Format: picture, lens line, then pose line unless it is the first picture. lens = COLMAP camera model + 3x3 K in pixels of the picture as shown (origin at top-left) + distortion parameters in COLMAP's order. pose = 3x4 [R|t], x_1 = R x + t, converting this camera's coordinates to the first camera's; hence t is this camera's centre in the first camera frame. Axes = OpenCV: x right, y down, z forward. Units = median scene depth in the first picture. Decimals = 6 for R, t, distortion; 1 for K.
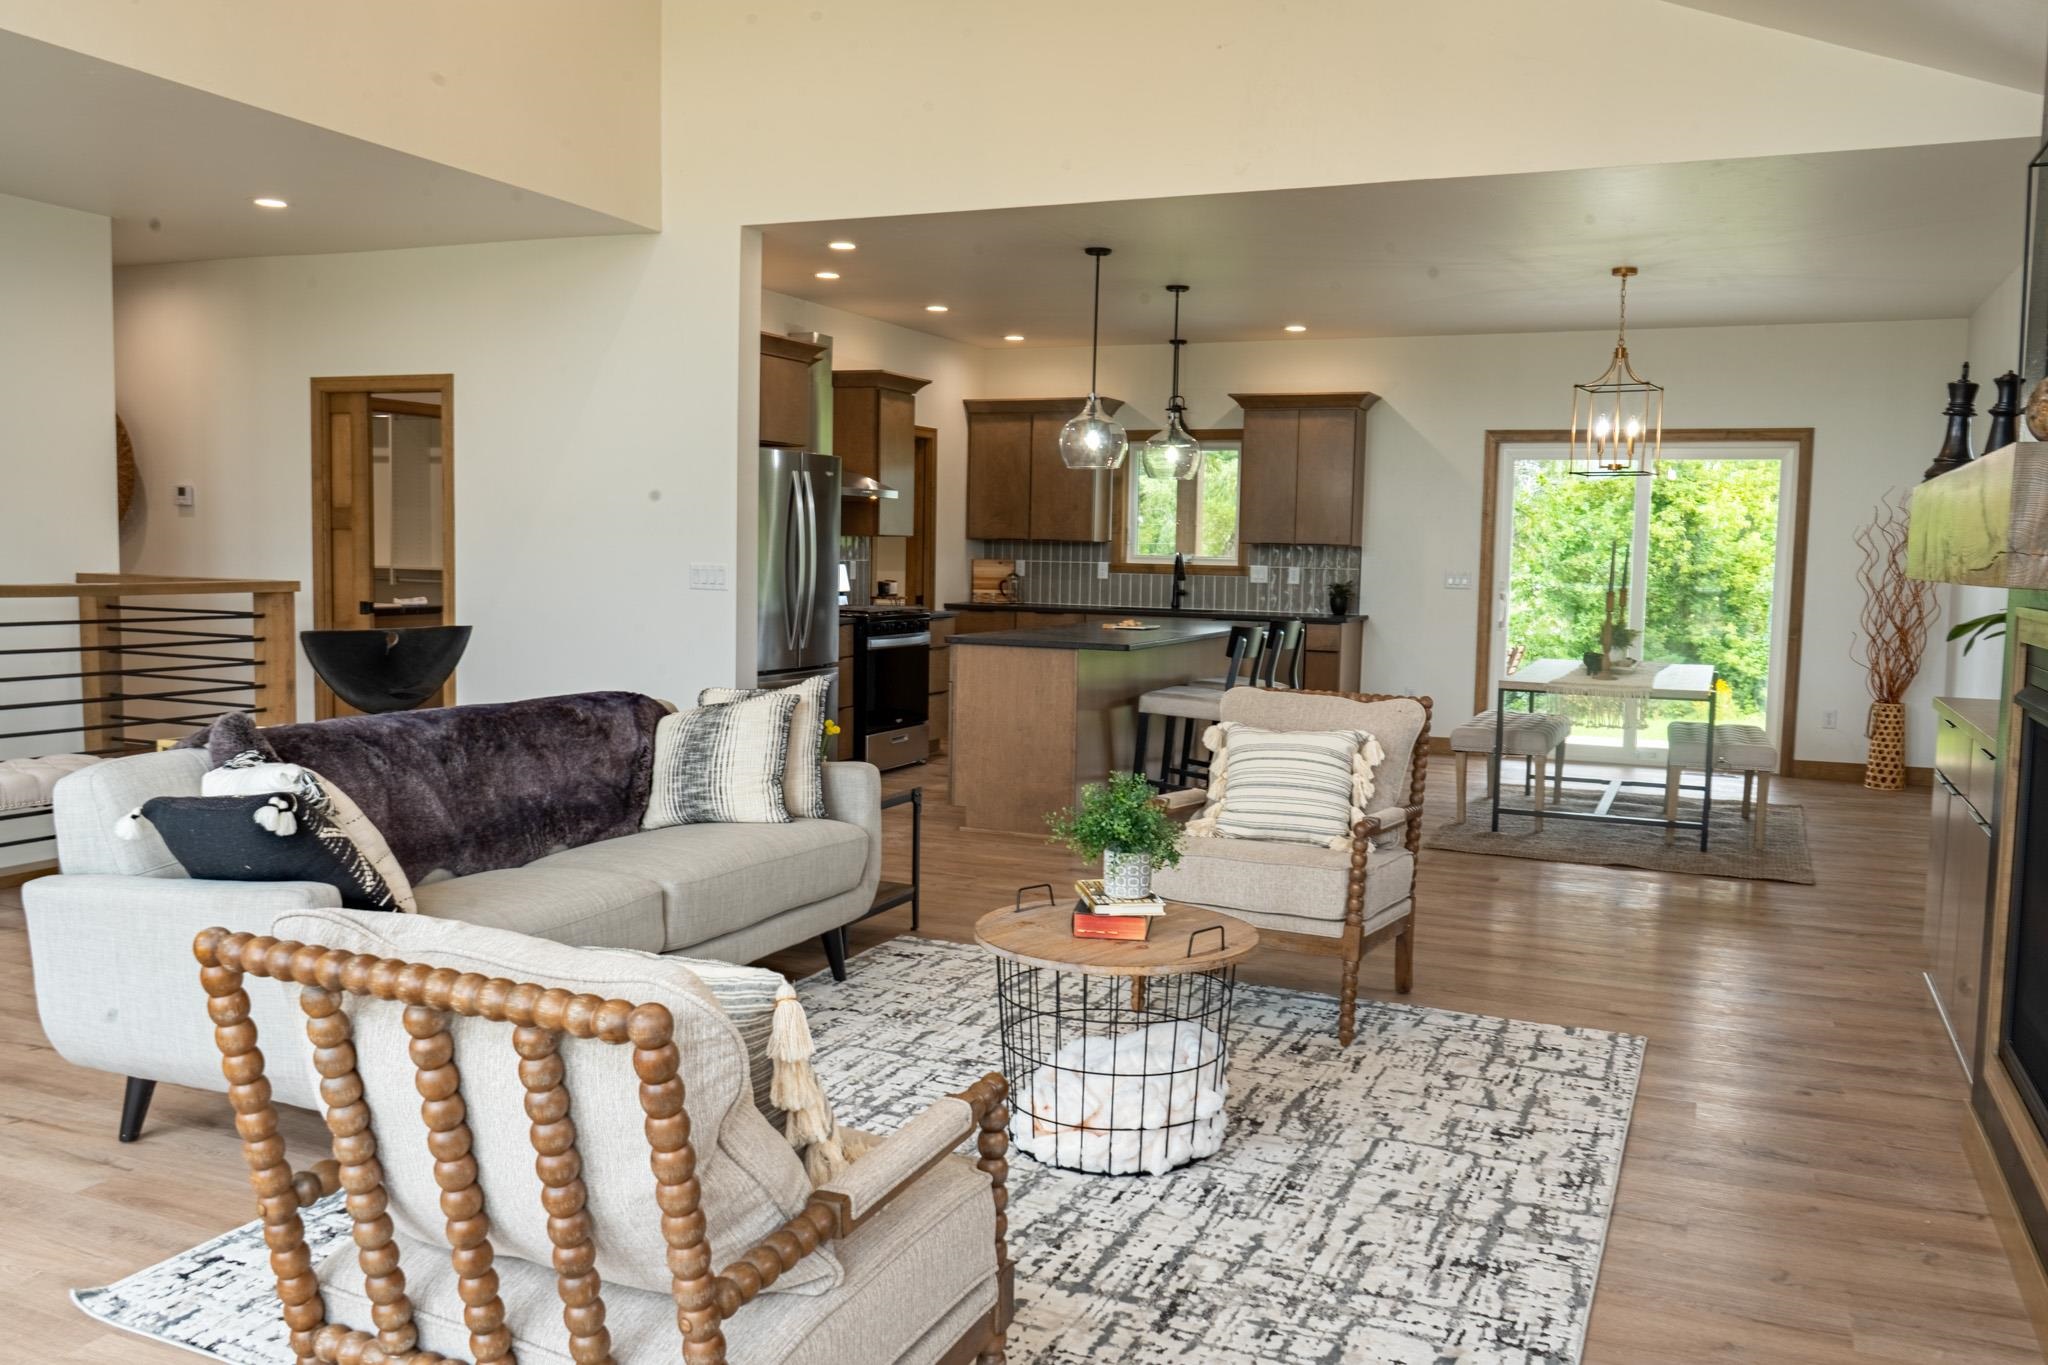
lens RADIAL K [[1611.4, 0, 1032.8], [0, 1611.4, 686.1], [0, 0, 1]] dist [-0.005966, -0.001097]
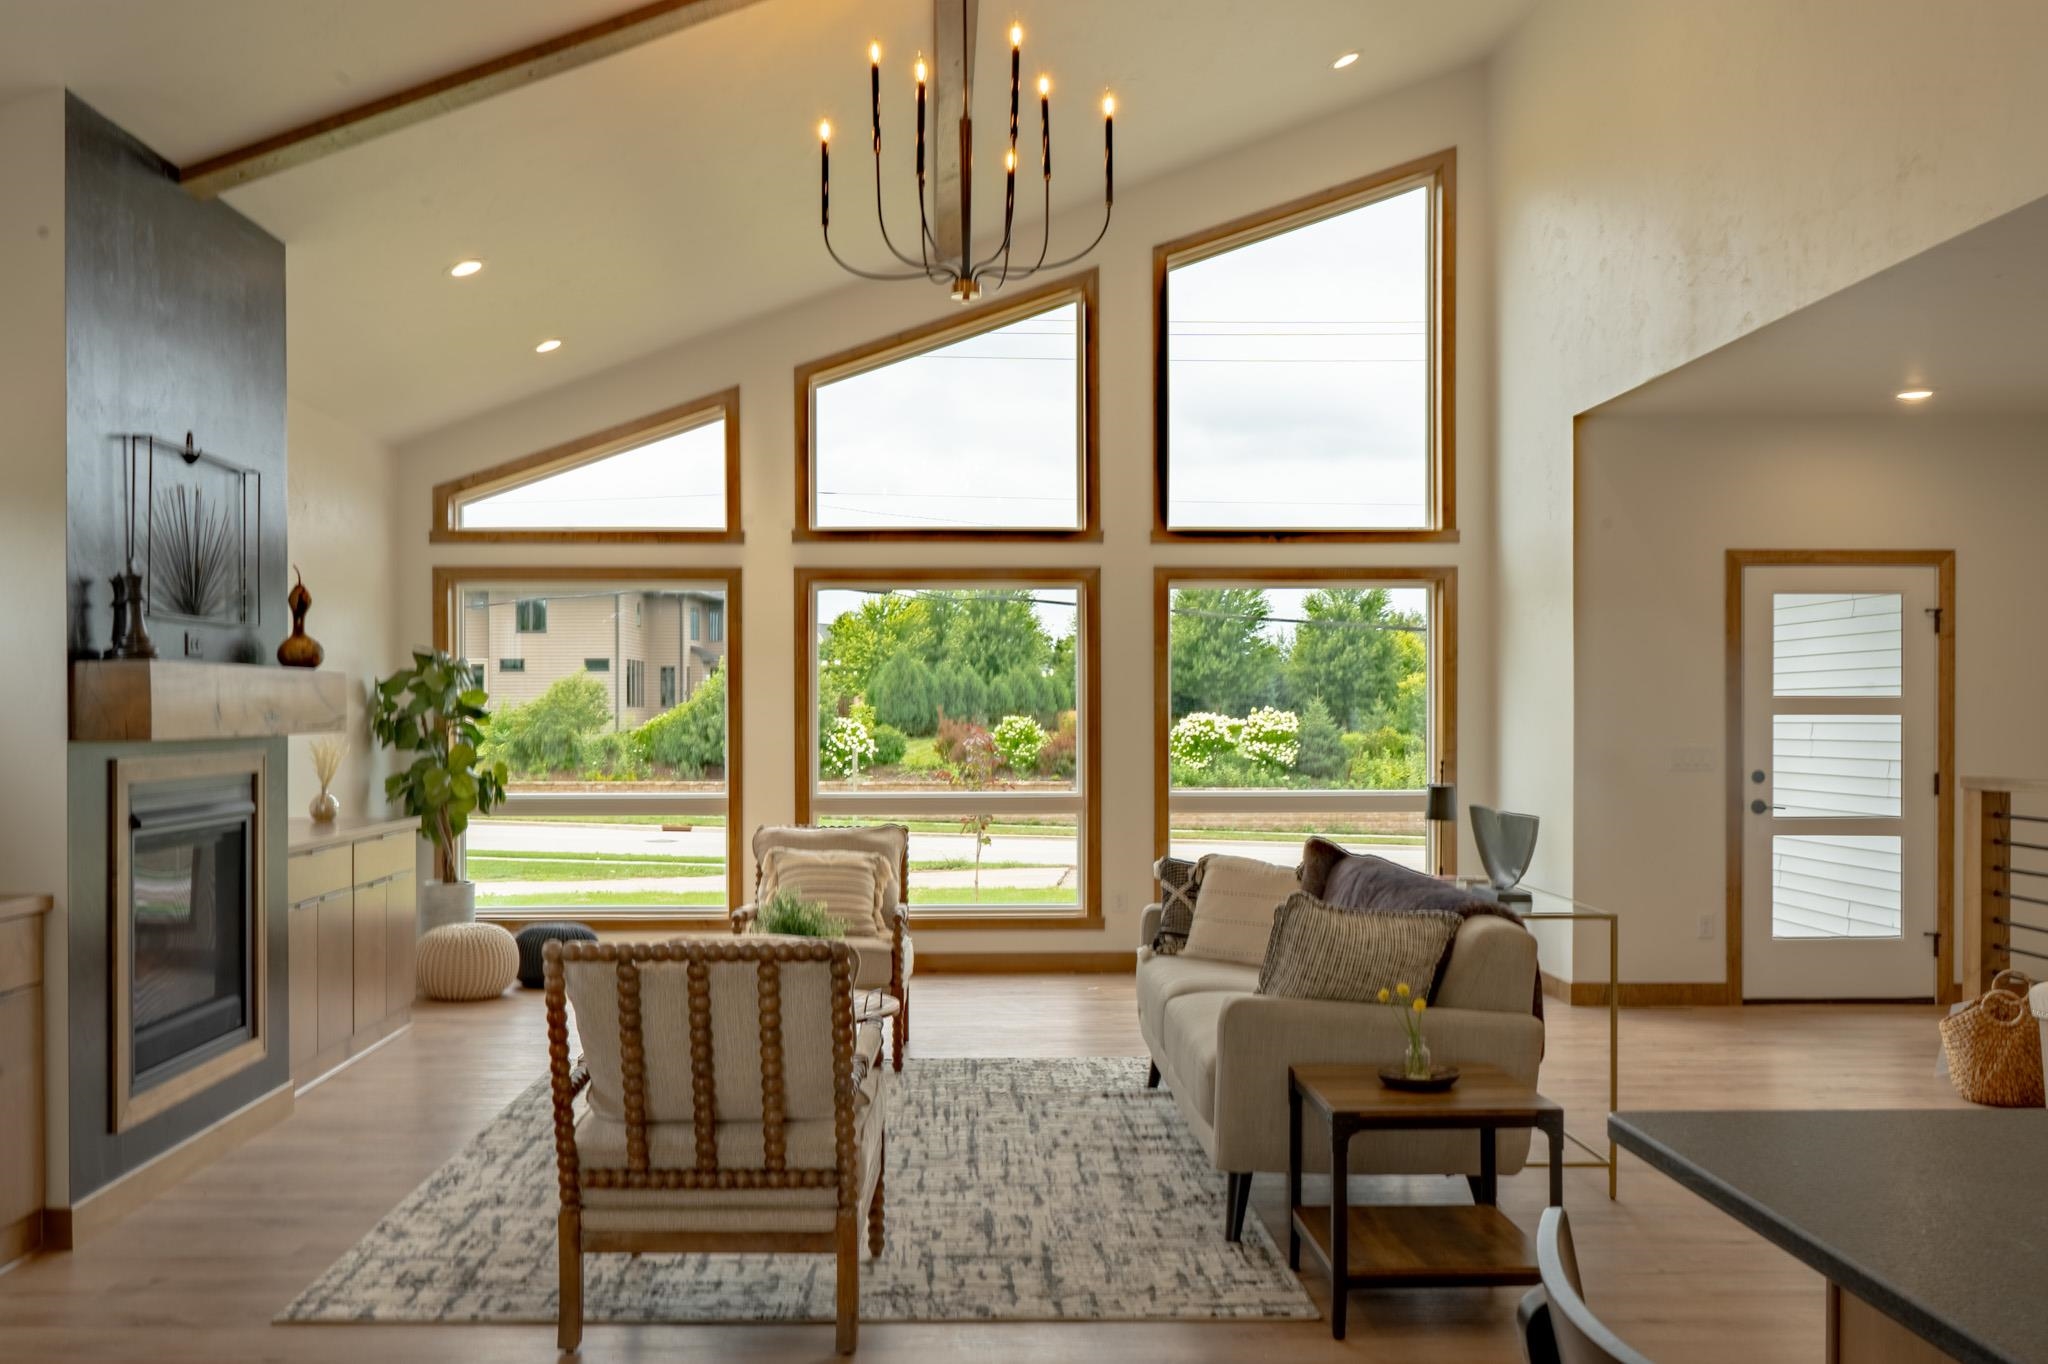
lens RADIAL K [[1776.6, 0, 967.3], [0, 1776.6, 724.9], [0, 0, 1]] dist [0.001026, -0.009627]
pose [[-0.908833, -0.021144, -0.416623, 0.494076], [-0.058763, 0.995245, 0.077677, -0.188420], [0.413000, 0.095078, -0.905755, 2.151578]]
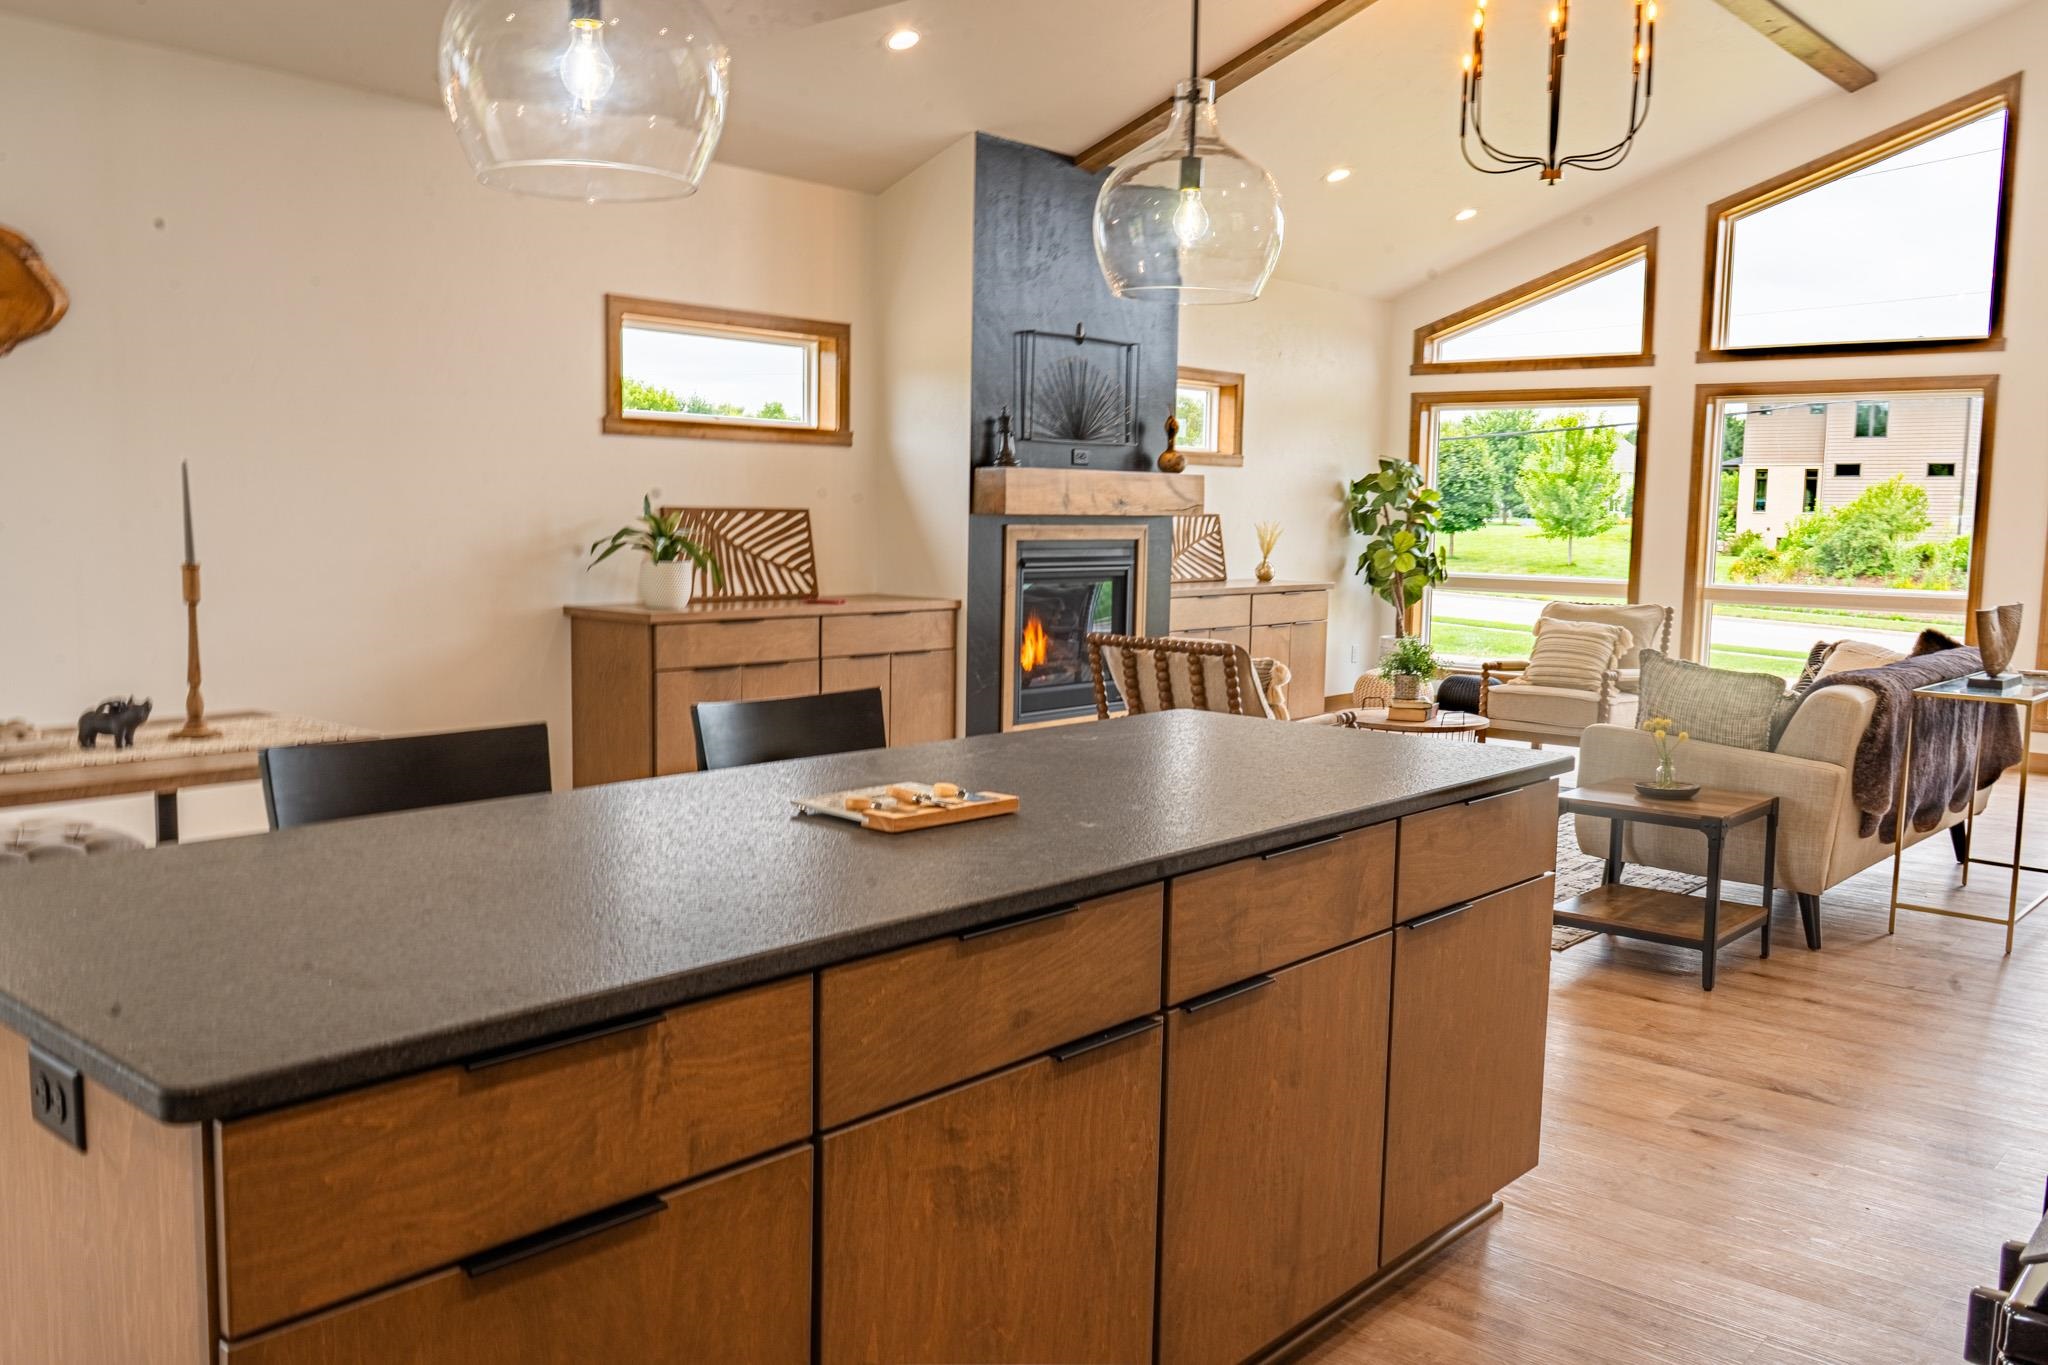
lens RADIAL K [[1682.9, 0, 1037.3], [0, 1682.9, 688.3], [0, 0, 1]] dist [-0.004140, -0.004066]
pose [[-0.953948, -0.073900, 0.290726, -0.089455], [-0.014862, 0.979633, 0.200247, -0.243077], [-0.299603, 0.186704, -0.935617, 2.664703]]
